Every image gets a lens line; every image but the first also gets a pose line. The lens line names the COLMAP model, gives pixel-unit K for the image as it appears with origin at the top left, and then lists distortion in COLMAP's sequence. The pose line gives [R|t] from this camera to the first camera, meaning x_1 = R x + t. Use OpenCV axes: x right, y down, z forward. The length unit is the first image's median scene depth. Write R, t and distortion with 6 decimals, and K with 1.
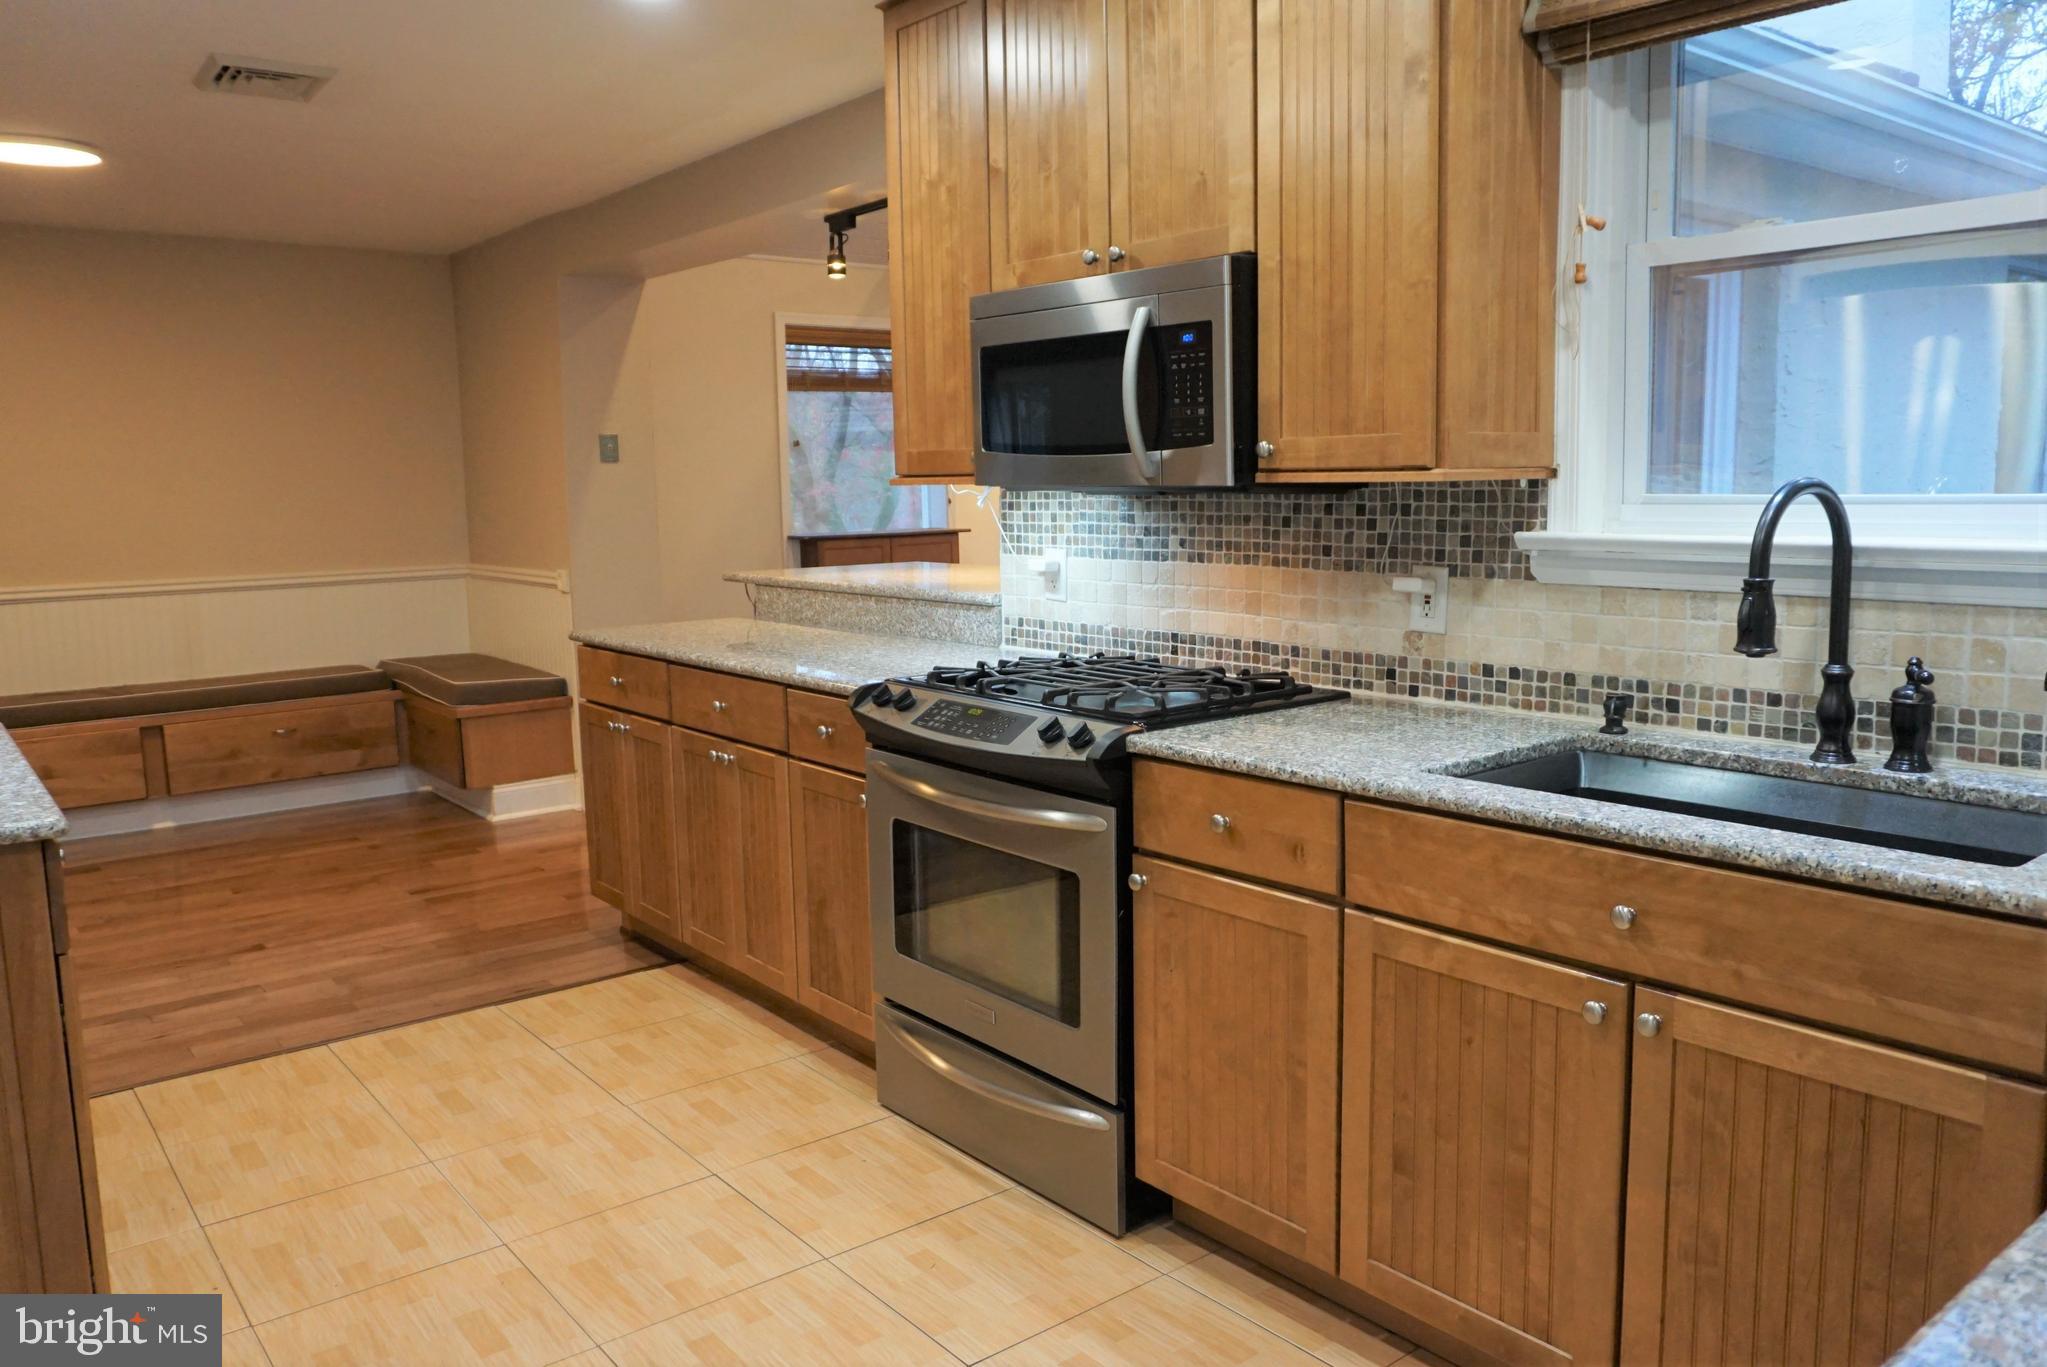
lens RADIAL K [[1469.1, 0, 1023.5], [0, 1469.1, 683.5], [0, 0, 1]] dist [-0.054052, 0.001714]
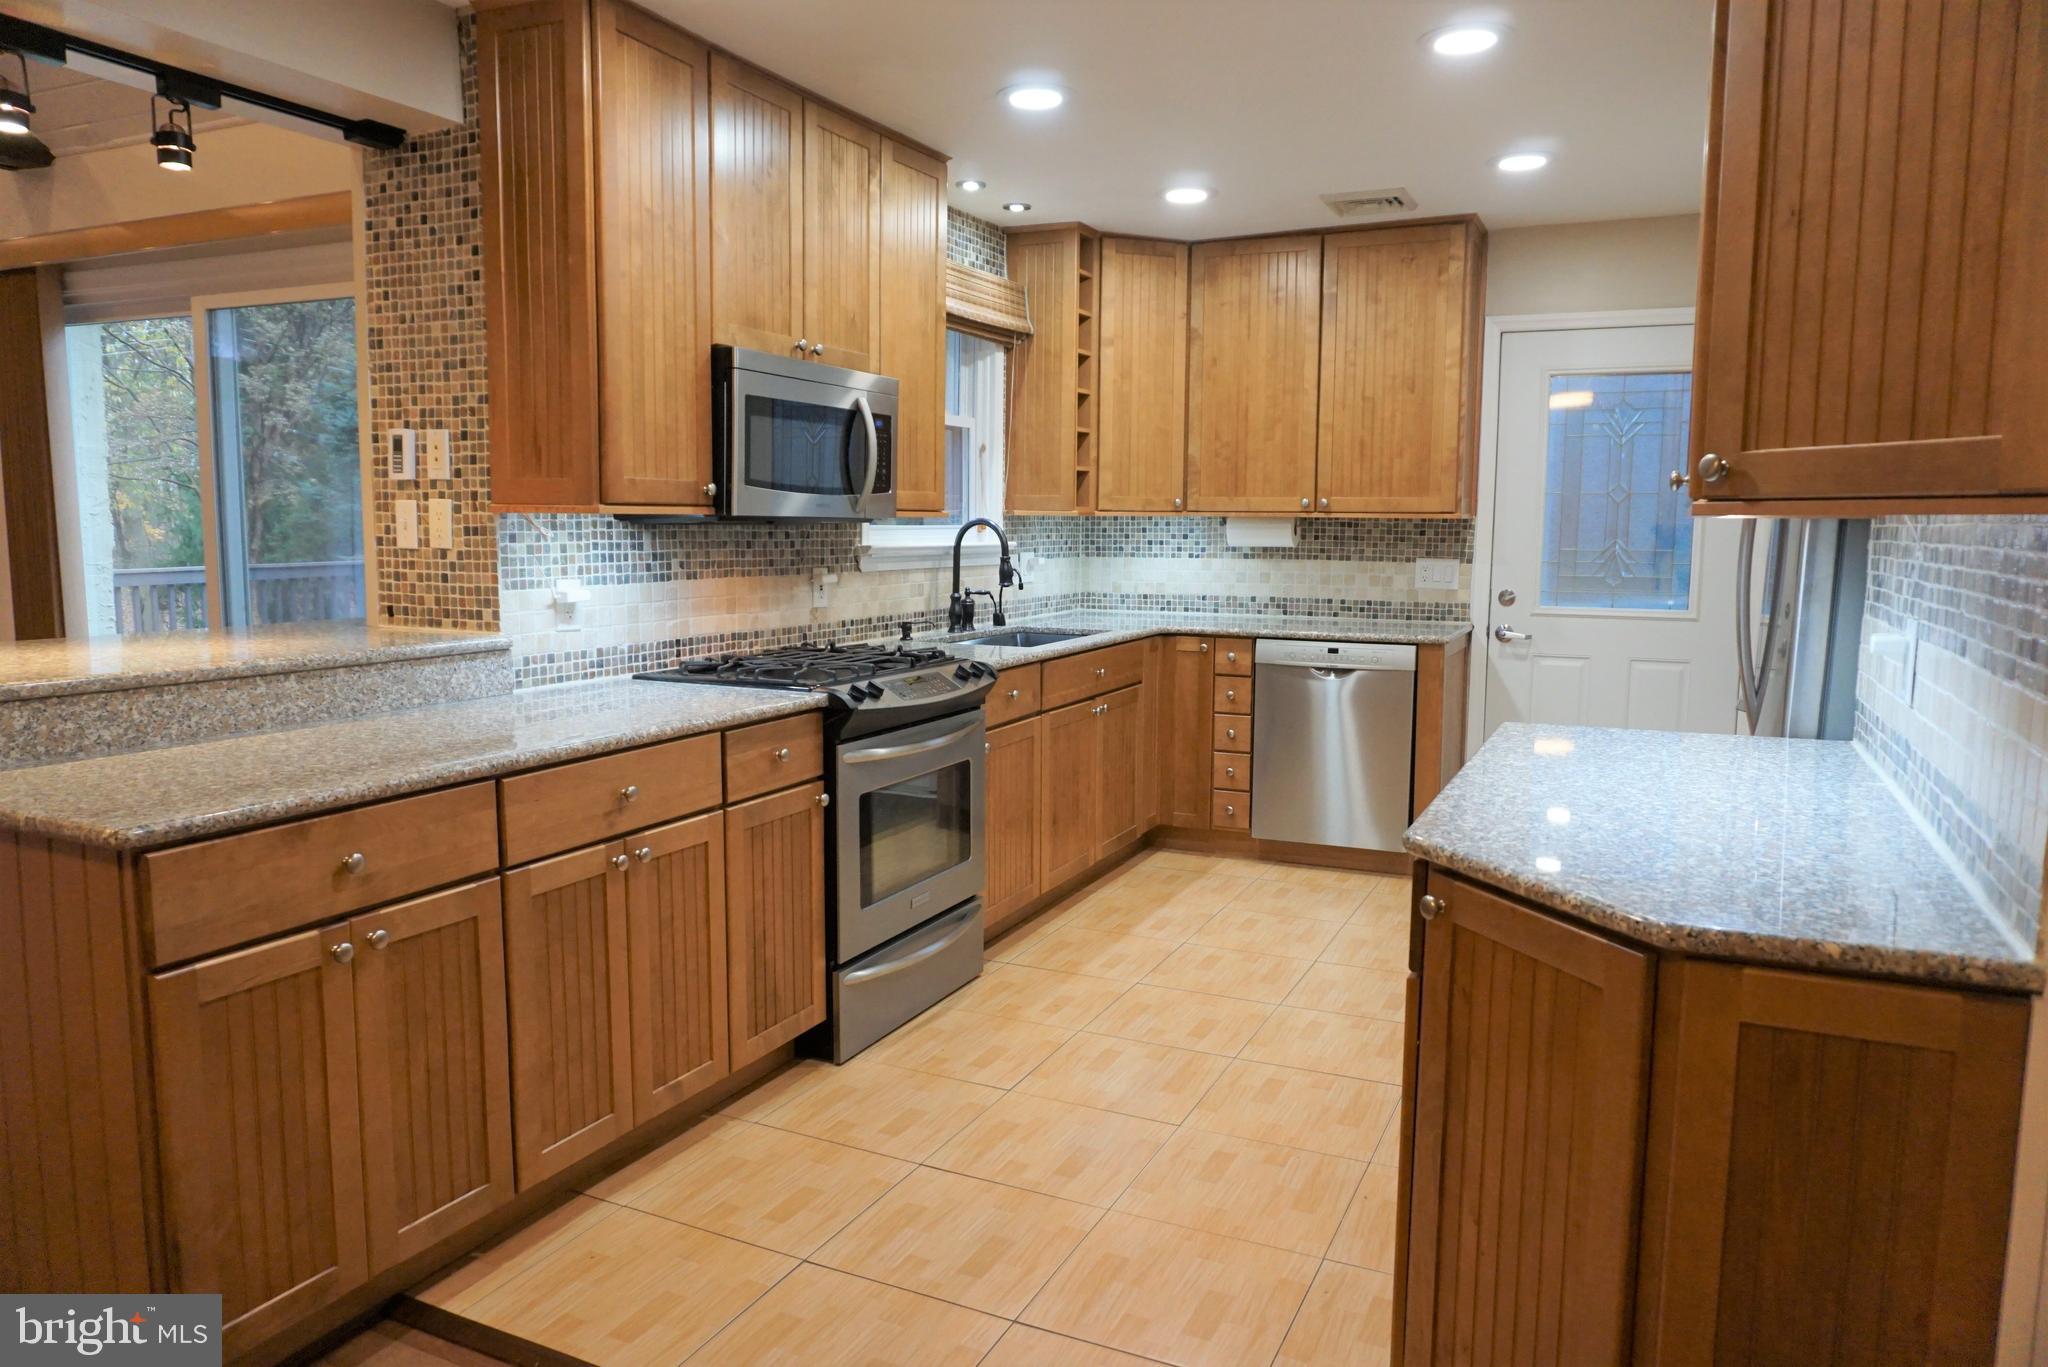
lens RADIAL K [[1365.4, 0, 1026.2], [0, 1365.4, 690.9], [0, 0, 1]] dist [-0.048045, 0.036844]
pose [[-0.432038, -0.111158, 0.894979, -1.040884], [0.108869, 0.978689, 0.174110, -0.158332], [-0.895260, 0.172658, -0.410730, 1.219994]]
